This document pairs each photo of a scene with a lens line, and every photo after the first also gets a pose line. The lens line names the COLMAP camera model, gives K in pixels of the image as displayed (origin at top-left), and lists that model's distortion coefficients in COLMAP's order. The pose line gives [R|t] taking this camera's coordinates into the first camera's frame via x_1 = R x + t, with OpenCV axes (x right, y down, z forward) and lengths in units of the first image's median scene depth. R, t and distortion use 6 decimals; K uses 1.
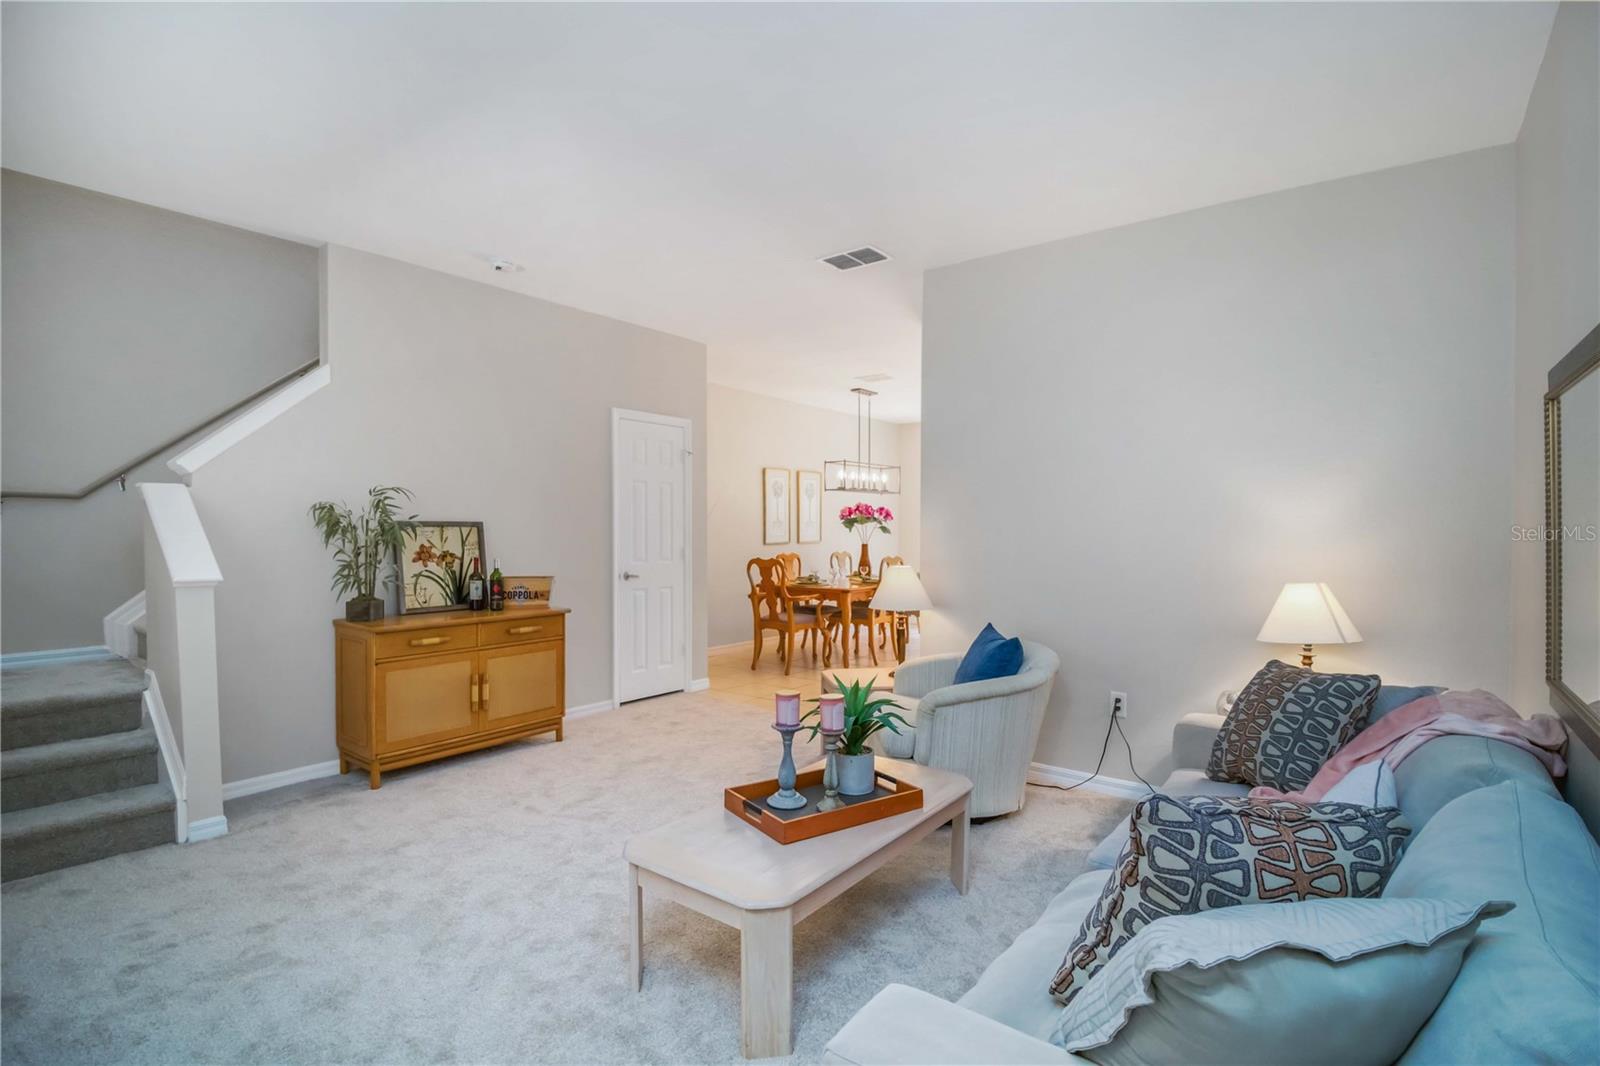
lens RADIAL K [[748.3, 0, 806.3], [0, 748.3, 538.1], [0, 0, 1]] dist [-0.007328, -0.007199]
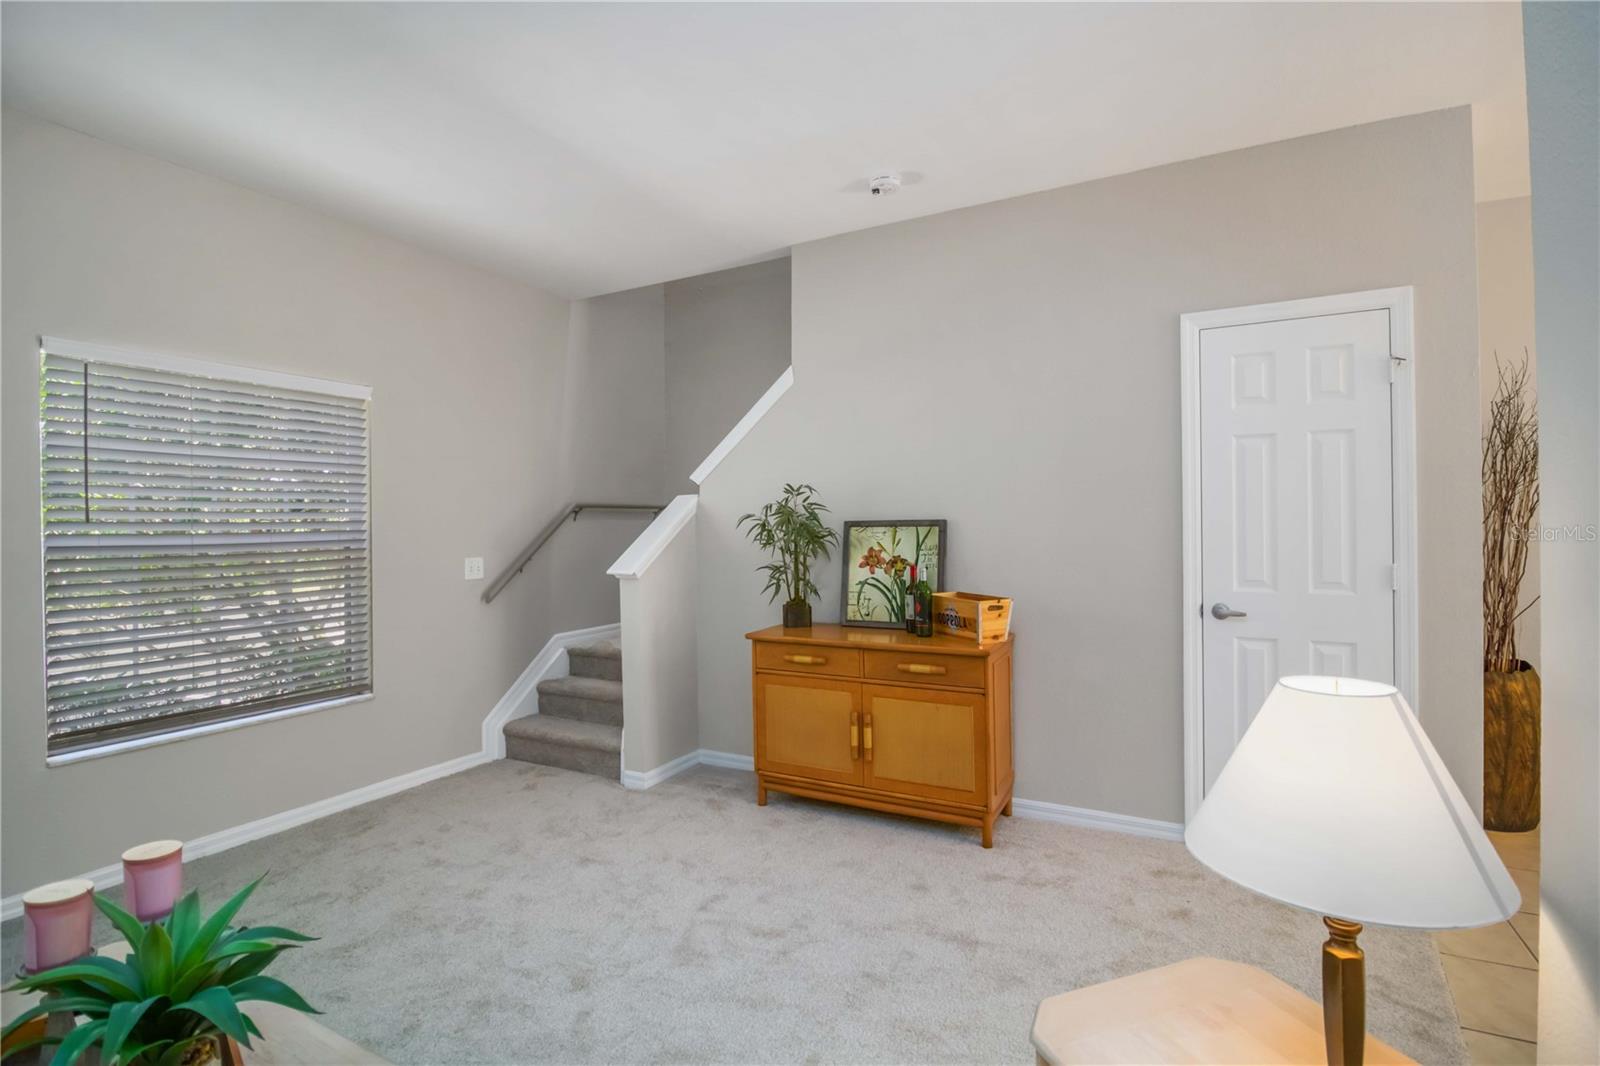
lens RADIAL K [[748.3, 0, 809.1], [0, 748.3, 523.0], [0, 0, 1]] dist [-0.007328, -0.007199]
pose [[0.172914, -0.007108, -0.984911, 0.324069], [-0.002667, 0.999967, -0.007685, -0.012755], [0.984933, 0.003956, 0.172889, 0.782900]]
